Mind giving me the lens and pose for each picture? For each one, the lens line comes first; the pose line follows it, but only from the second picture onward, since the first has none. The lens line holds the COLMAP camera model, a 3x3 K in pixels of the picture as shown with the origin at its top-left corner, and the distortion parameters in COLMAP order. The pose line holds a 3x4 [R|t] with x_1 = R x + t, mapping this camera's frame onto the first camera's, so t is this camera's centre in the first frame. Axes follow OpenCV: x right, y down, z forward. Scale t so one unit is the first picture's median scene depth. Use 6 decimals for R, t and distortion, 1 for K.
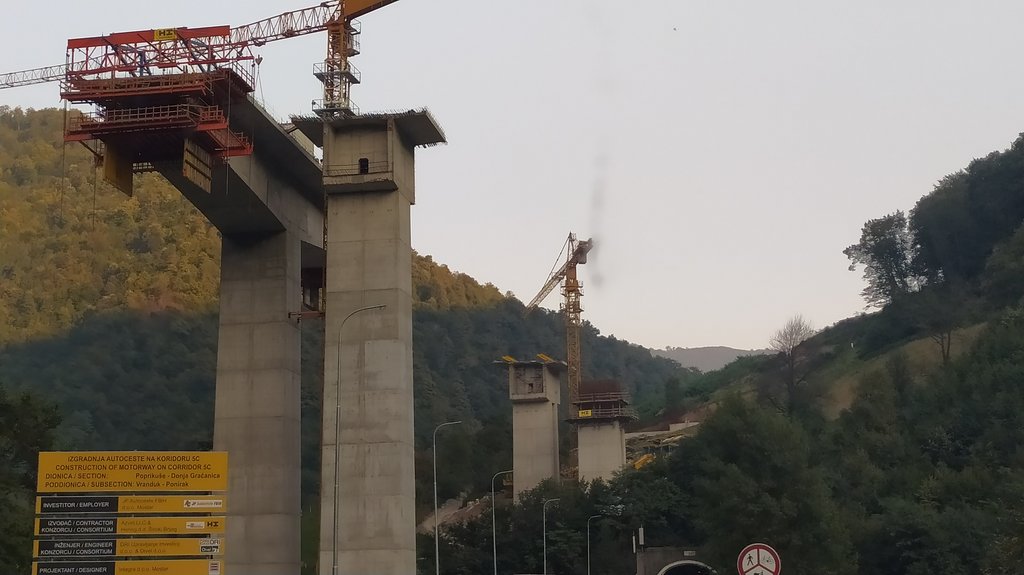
lens RADIAL K [[1863.4, 0, 512.0], [0, 1863.4, 287.5], [0, 0, 1]] dist [0.049419, 0.233427]
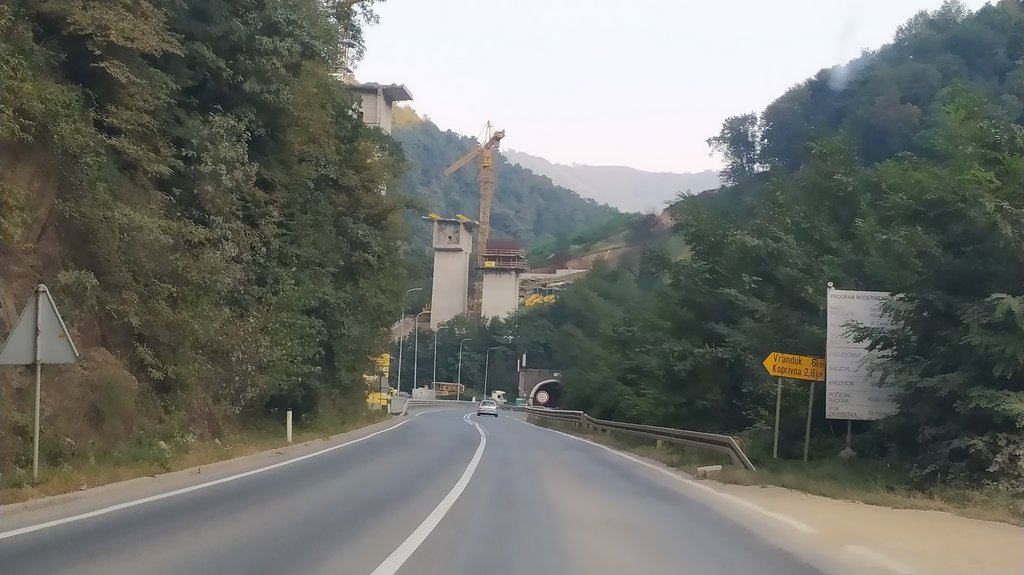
lens RADIAL K [[1863.4, 0, 512.0], [0, 1863.4, 287.5], [0, 0, 1]] dist [0.049419, 0.233427]
pose [[0.996107, 0.069183, 0.054639, -0.013023], [-0.074483, 0.992013, 0.101800, -0.041156], [-0.047160, -0.105473, 0.993303, -0.251161]]
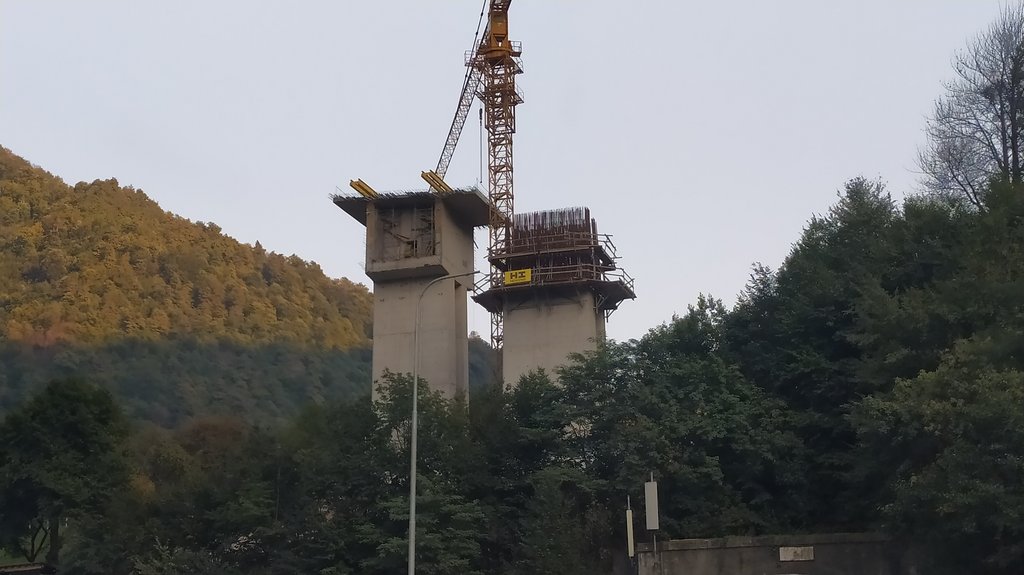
lens RADIAL K [[1863.4, 0, 512.0], [0, 1863.4, 287.5], [0, 0, 1]] dist [0.049419, 0.233427]
pose [[0.999964, 0.001918, 0.008255, 0.027305], [-0.001506, 0.998767, -0.049624, 0.074023], [-0.008340, 0.049609, 0.998734, 0.439584]]
